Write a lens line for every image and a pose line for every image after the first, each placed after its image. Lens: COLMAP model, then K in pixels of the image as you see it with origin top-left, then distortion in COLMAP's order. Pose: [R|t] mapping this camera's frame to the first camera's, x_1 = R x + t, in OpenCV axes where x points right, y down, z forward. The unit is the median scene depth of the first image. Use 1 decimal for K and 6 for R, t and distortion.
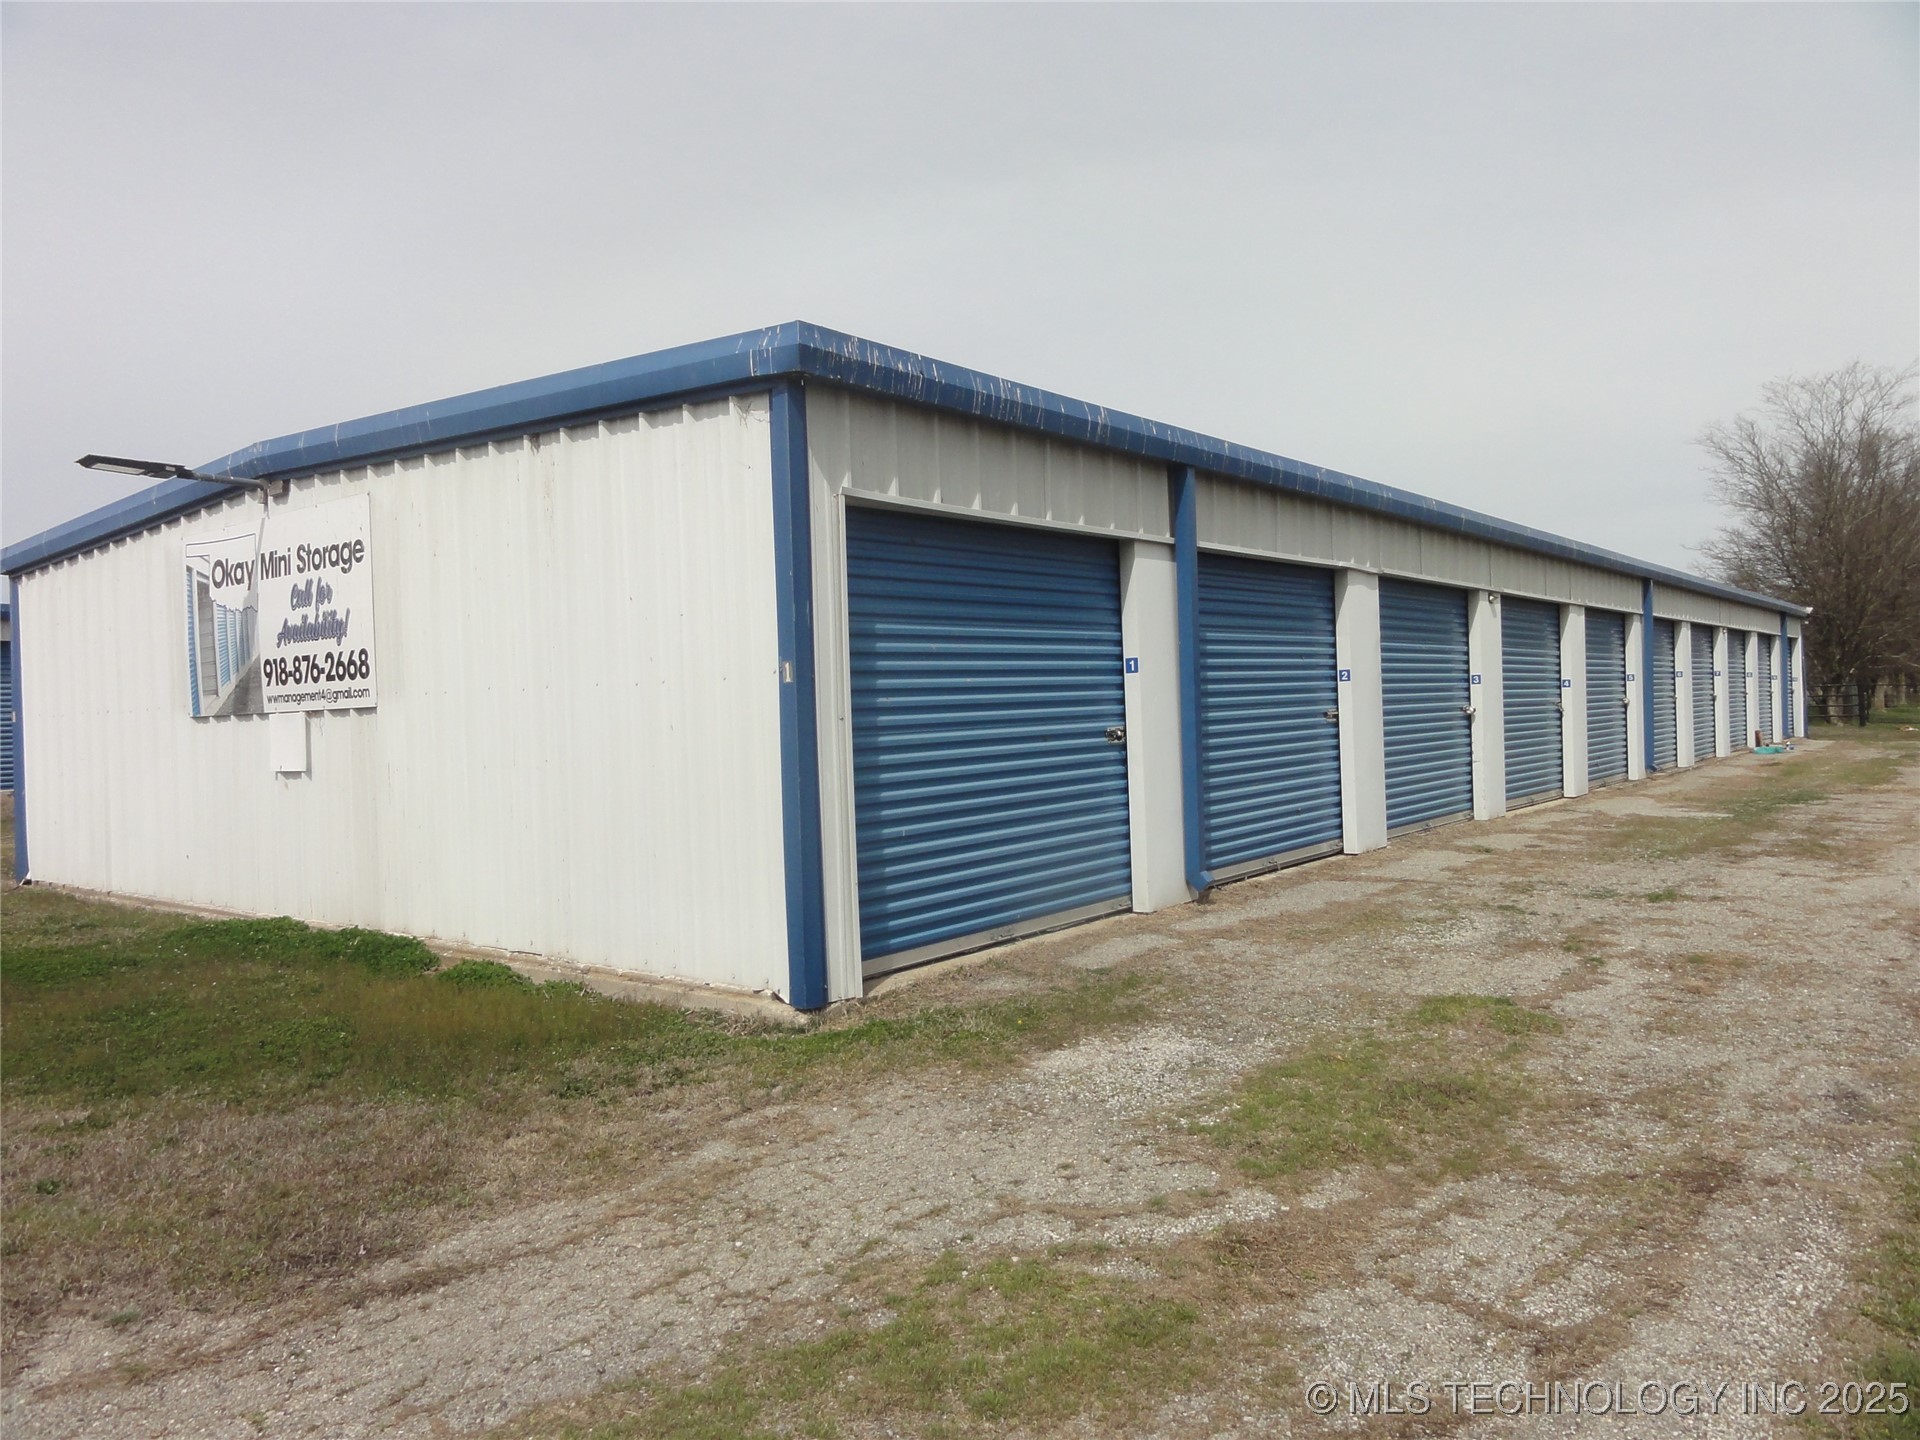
lens RADIAL K [[1350.0, 0, 961.0], [0, 1350.0, 720.0], [0, 0, 1]] dist [0.010682, -0.003103]
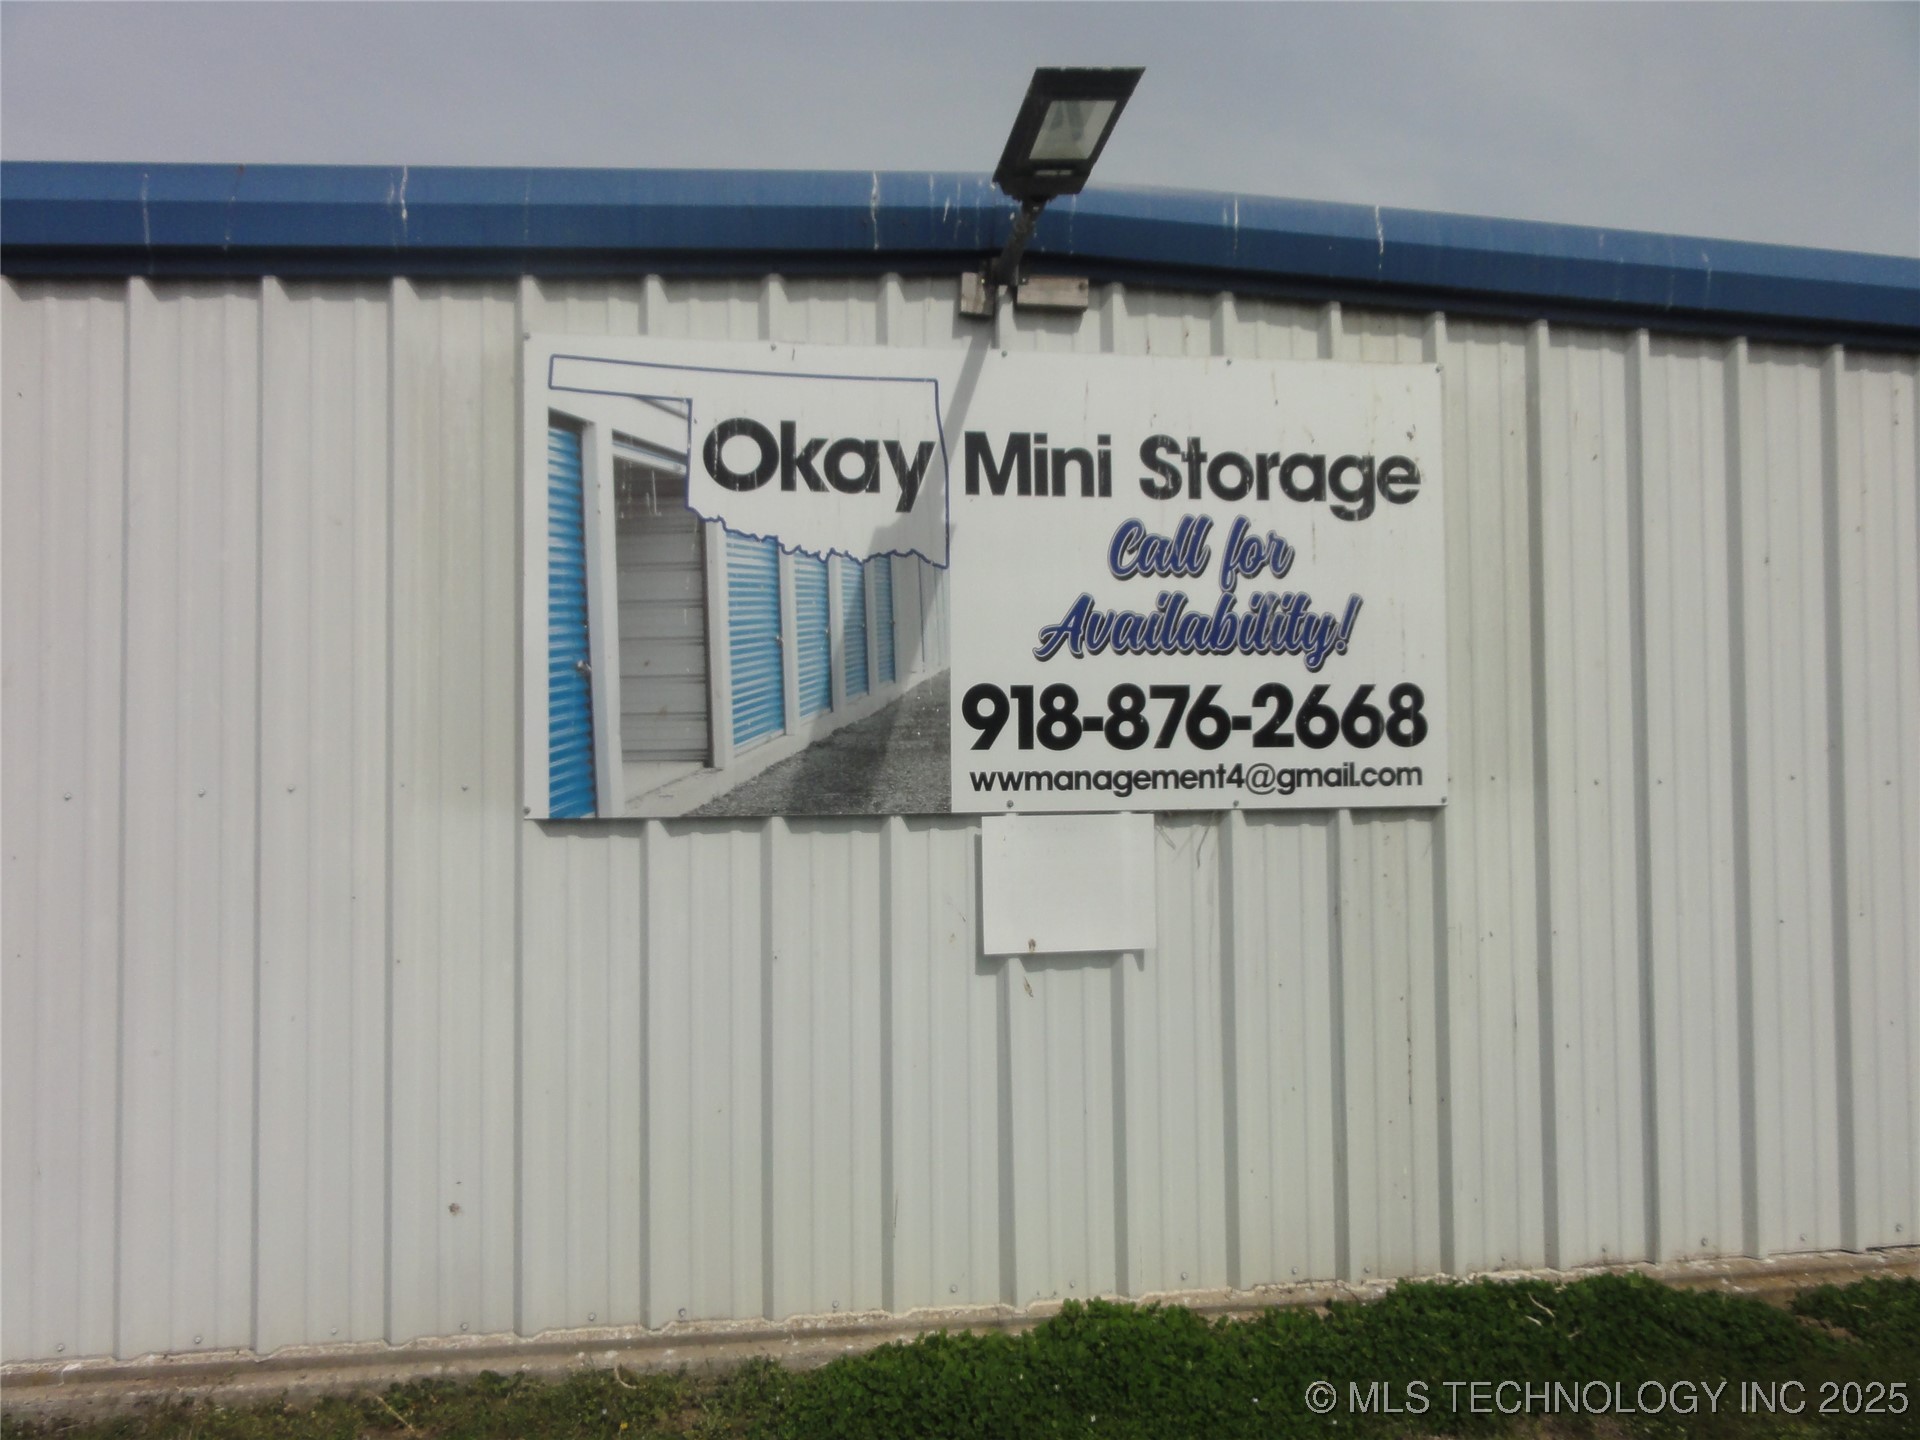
lens RADIAL K [[1350.0, 0, 959.1], [0, 1350.0, 712.7], [0, 0, 1]] dist [0.010682, -0.003103]
pose [[0.691010, 0.047495, 0.721283, -0.854295], [-0.011672, 0.998442, -0.054563, -0.014054], [-0.722751, 0.029285, 0.690488, 0.749854]]
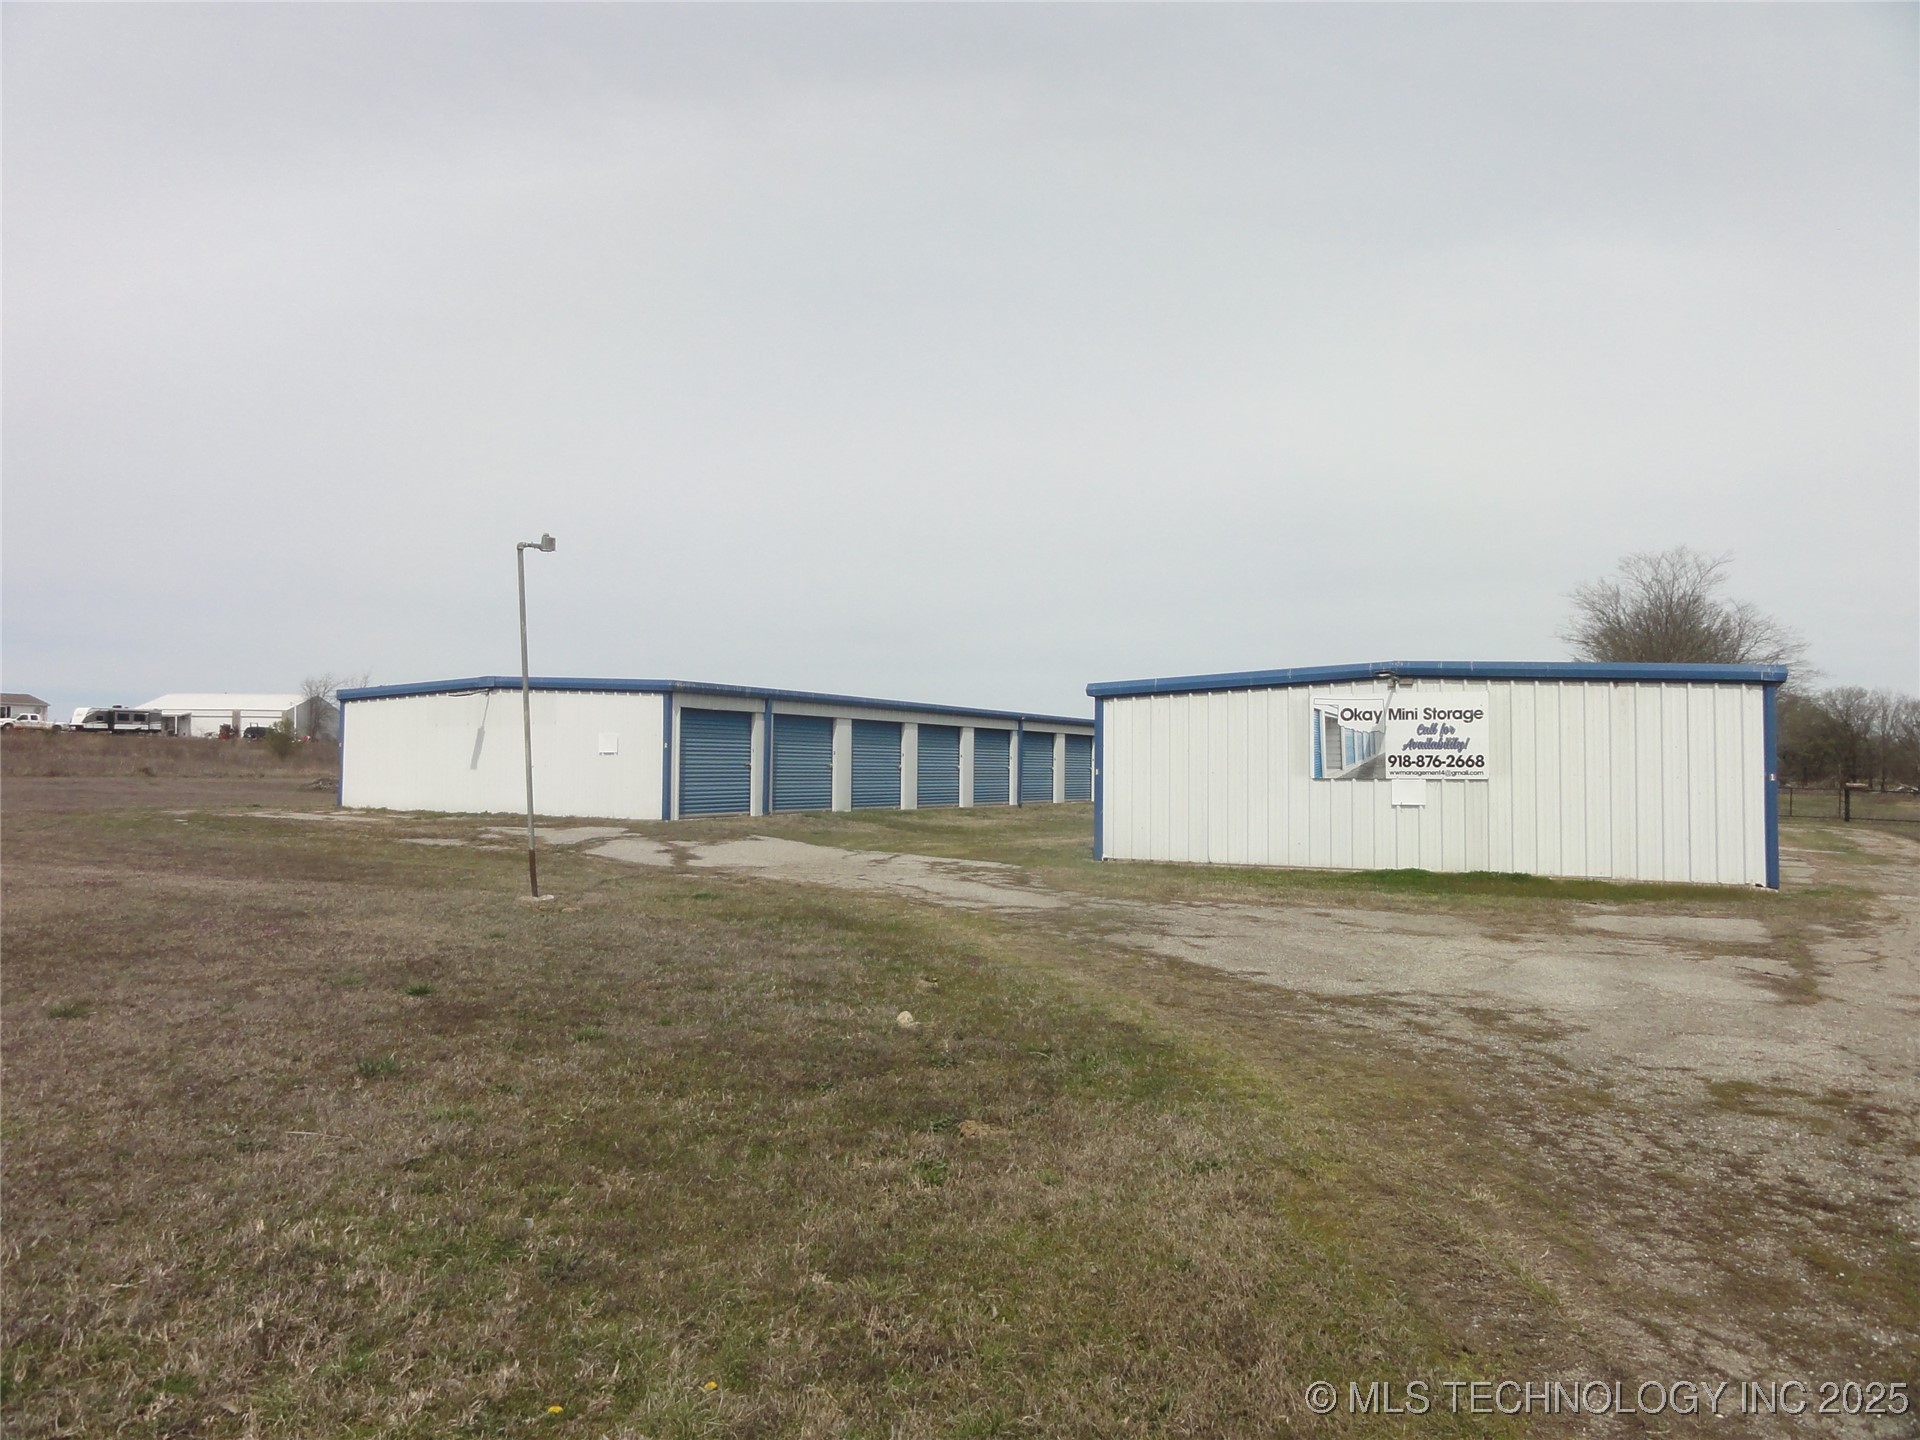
lens RADIAL K [[1350.0, 0, 972.9], [0, 1350.0, 723.5], [0, 0, 1]] dist [0.010682, -0.003103]
pose [[0.980836, 0.044351, 0.189721, -1.707717], [-0.035745, 0.998181, -0.048547, 0.038988], [-0.191529, 0.040835, 0.980637, -1.138974]]
